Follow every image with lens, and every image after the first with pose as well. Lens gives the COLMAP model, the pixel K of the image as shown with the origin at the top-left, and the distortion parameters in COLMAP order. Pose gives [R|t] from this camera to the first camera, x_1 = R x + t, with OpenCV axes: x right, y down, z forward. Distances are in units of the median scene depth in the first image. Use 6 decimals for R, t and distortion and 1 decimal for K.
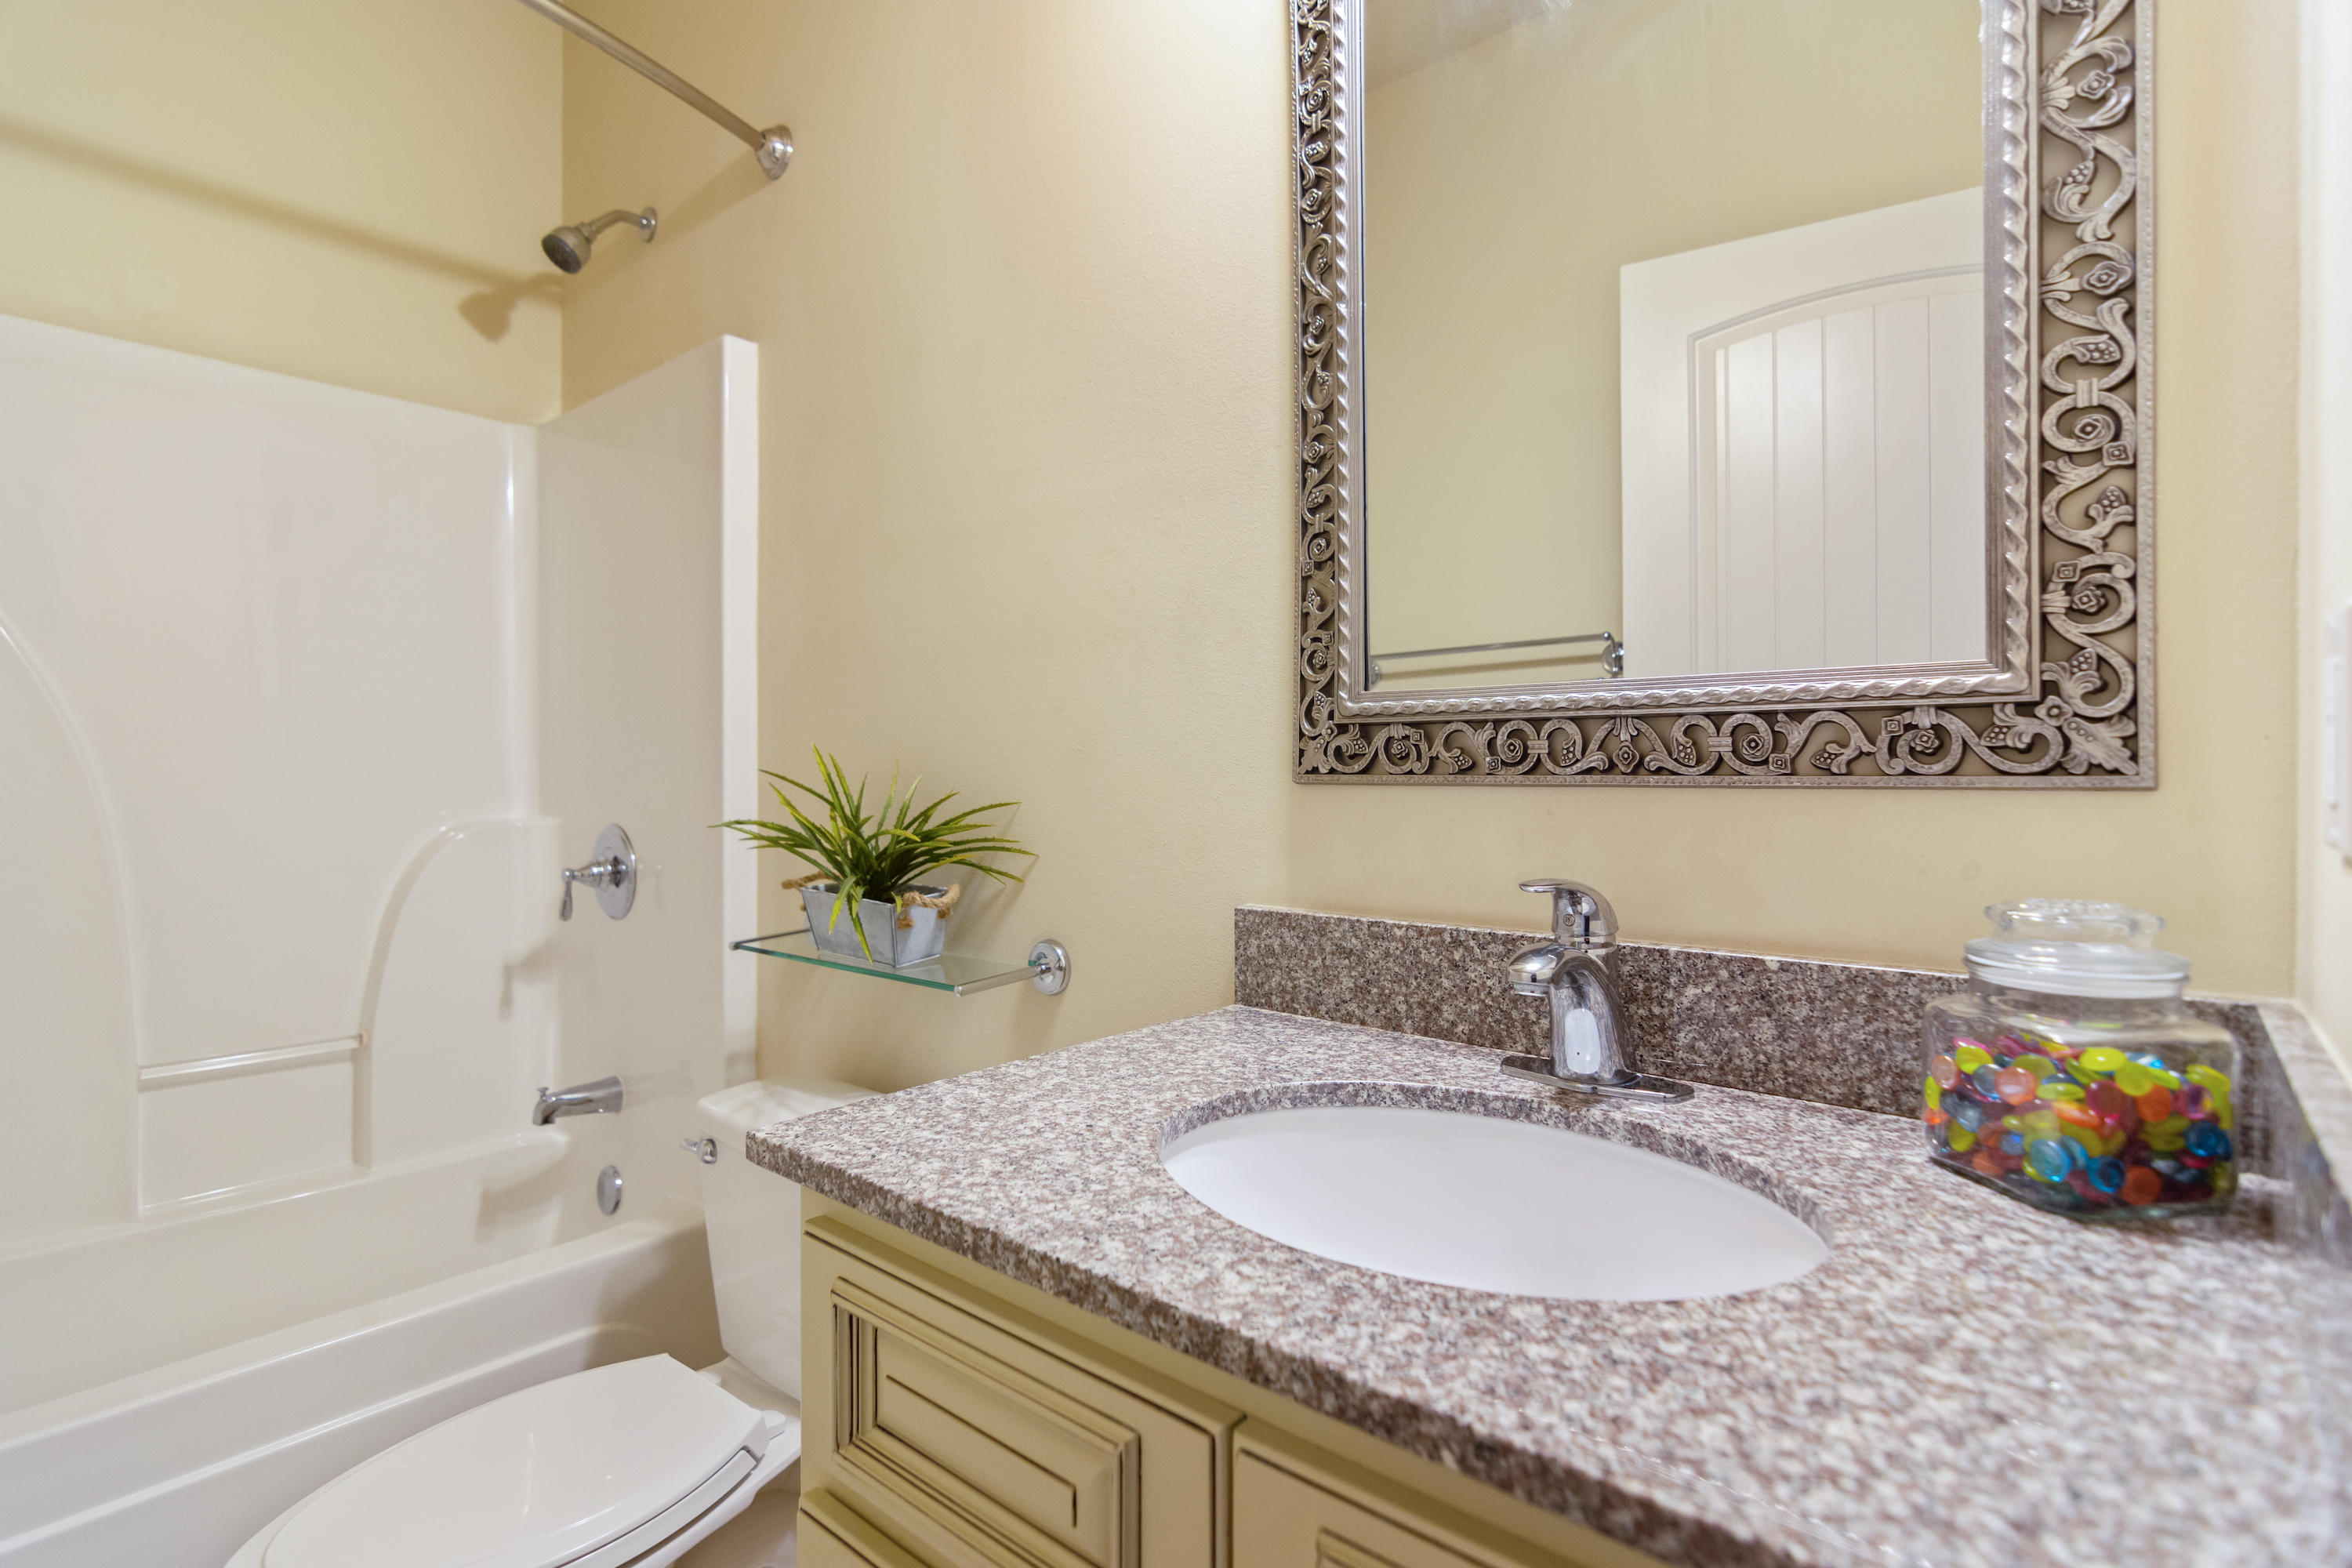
lens RADIAL K [[1134.8, 0, 1164.1], [0, 1134.8, 776.0], [0, 0, 1]] dist [-0.003499, 0.002459]
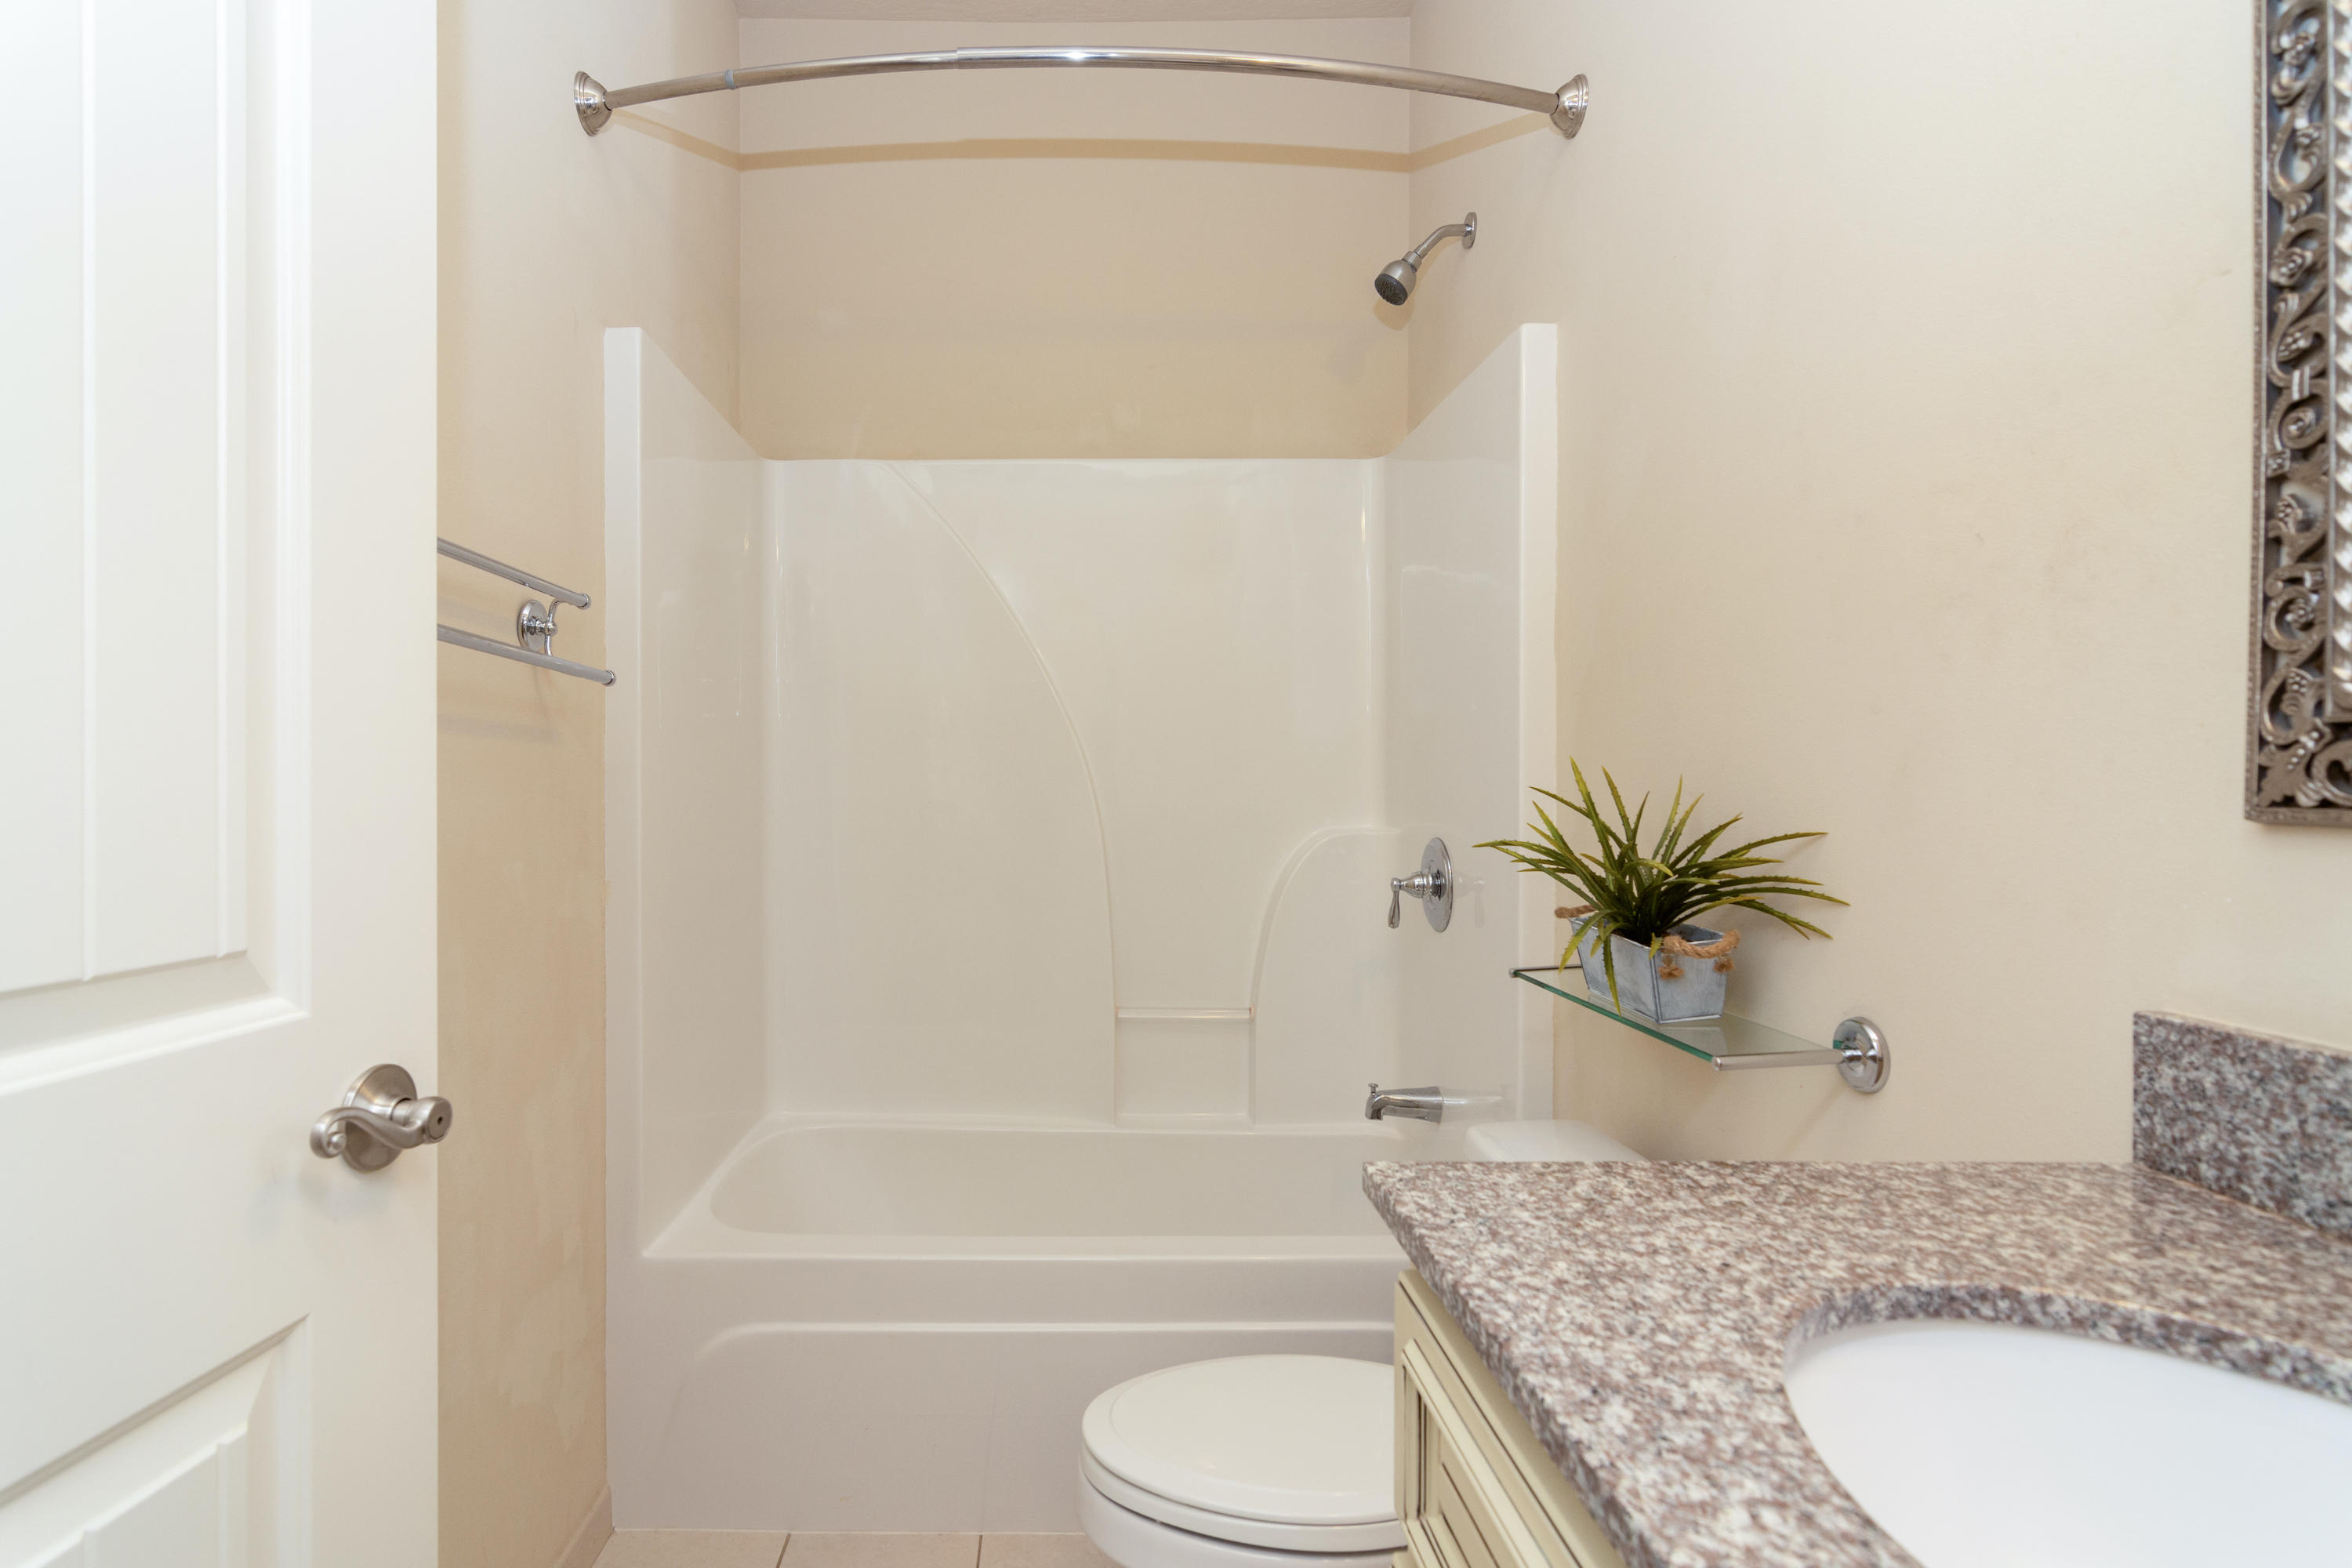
lens RADIAL K [[1261.5, 0, 1165.2], [0, 1261.5, 766.5], [0, 0, 1]] dist [0.005731, 0.001735]
pose [[0.627440, -0.002254, -0.778662, 0.281155], [0.003965, 0.999992, 0.000300, -0.025770], [0.778655, -0.003275, 0.627444, 0.123286]]
